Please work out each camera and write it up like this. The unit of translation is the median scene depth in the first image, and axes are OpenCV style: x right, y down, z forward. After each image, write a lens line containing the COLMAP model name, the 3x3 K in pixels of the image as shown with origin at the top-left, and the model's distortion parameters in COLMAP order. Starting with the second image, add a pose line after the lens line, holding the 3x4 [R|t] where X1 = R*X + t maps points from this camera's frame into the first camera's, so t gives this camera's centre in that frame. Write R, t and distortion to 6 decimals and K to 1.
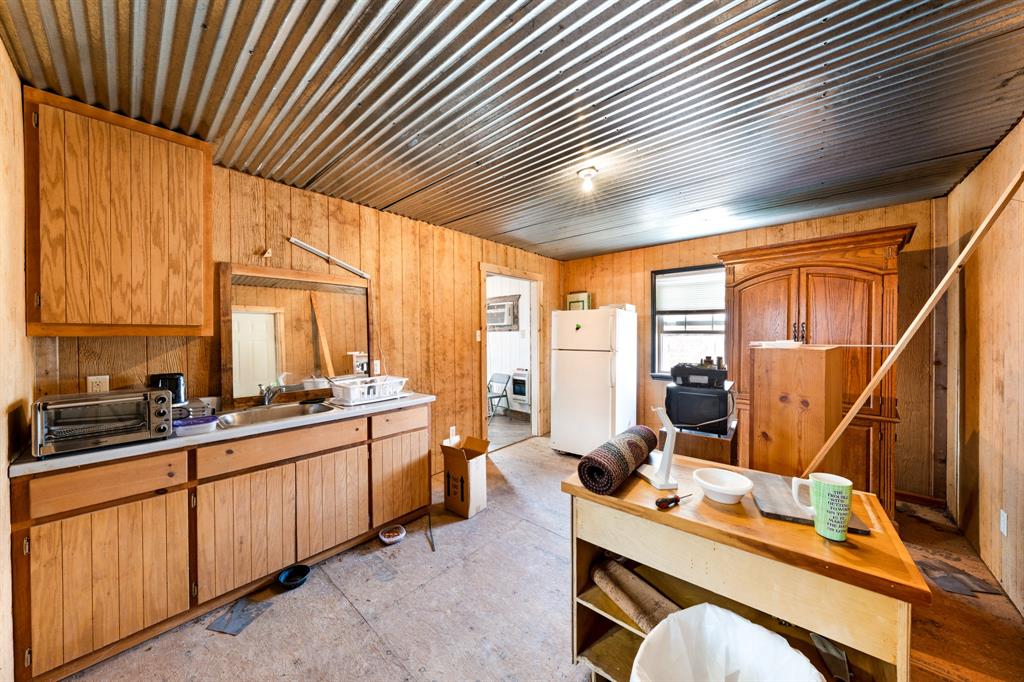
lens RADIAL K [[350.8, 0, 511.2], [0, 350.8, 336.8], [0, 0, 1]] dist [0.001925, 0.000169]
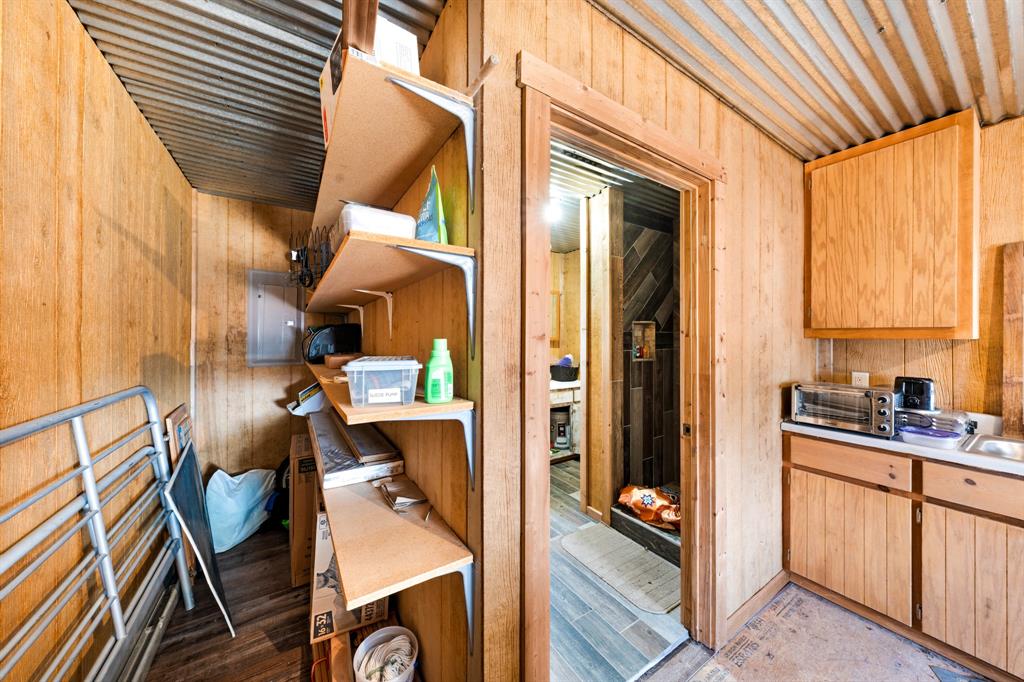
lens RADIAL K [[350.8, 0, 515.7], [0, 350.8, 337.9], [0, 0, 1]] dist [0.001925, 0.000169]
pose [[-0.263064, 0.002318, -0.964775, 0.272147], [-0.012503, 0.999905, 0.005811, 0.004032], [0.964697, 0.013592, -0.263010, 0.209150]]
